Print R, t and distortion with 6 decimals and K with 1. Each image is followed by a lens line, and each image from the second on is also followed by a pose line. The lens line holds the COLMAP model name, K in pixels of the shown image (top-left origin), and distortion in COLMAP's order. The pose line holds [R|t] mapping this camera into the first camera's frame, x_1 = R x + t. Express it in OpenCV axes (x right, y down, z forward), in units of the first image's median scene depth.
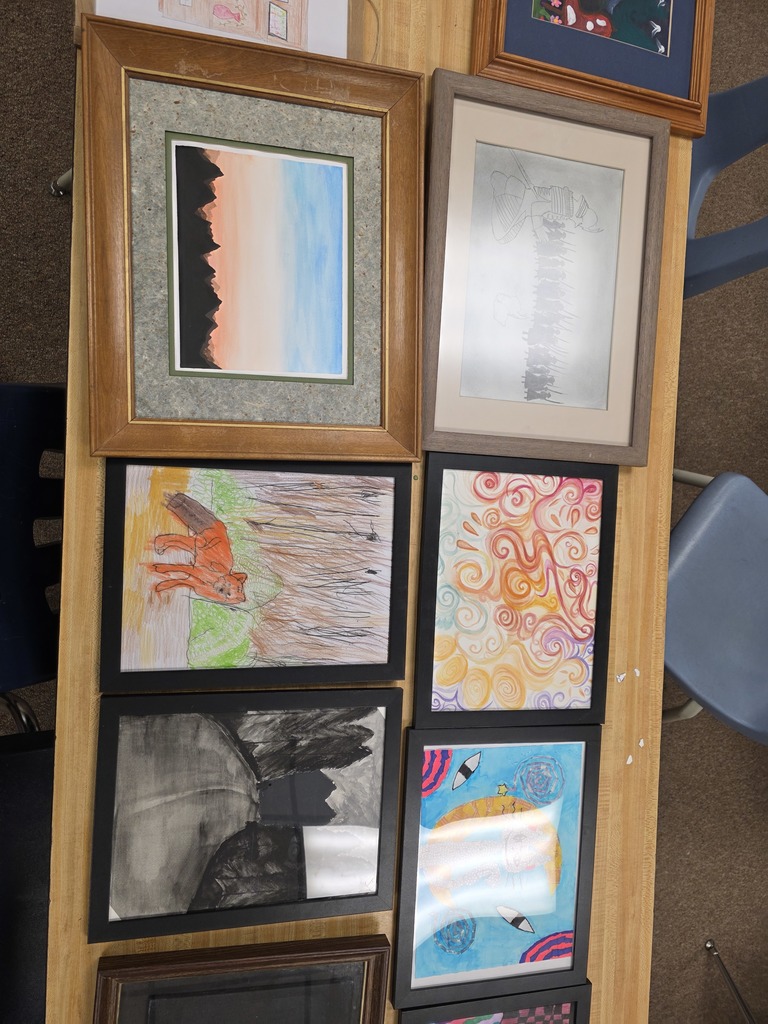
lens RADIAL K [[715.0, 0, 384.0], [0, 715.0, 512.0], [0, 0, 1]] dist [0.043607, -0.046189]
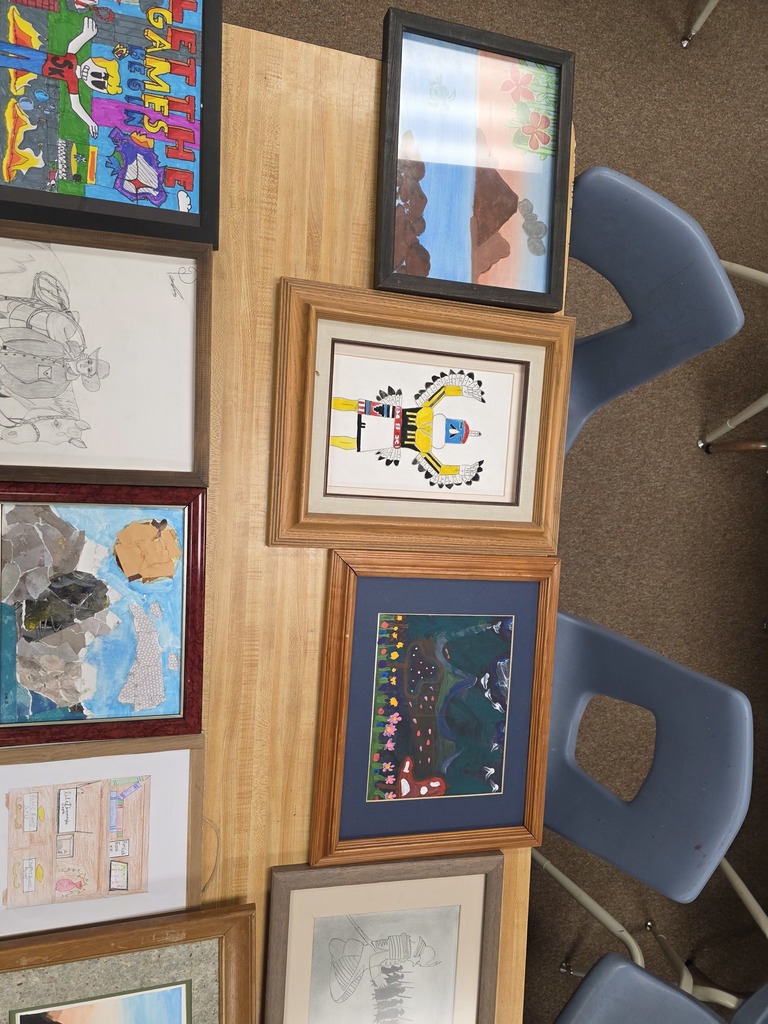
lens RADIAL K [[715.0, 0, 384.0], [0, 715.0, 512.0], [0, 0, 1]] dist [0.043607, -0.046189]
pose [[0.999995, 0.002998, 0.000459, 0.230654], [-0.002995, 0.999978, -0.005995, -1.120602], [-0.000477, 0.005994, 0.999982, -0.086205]]
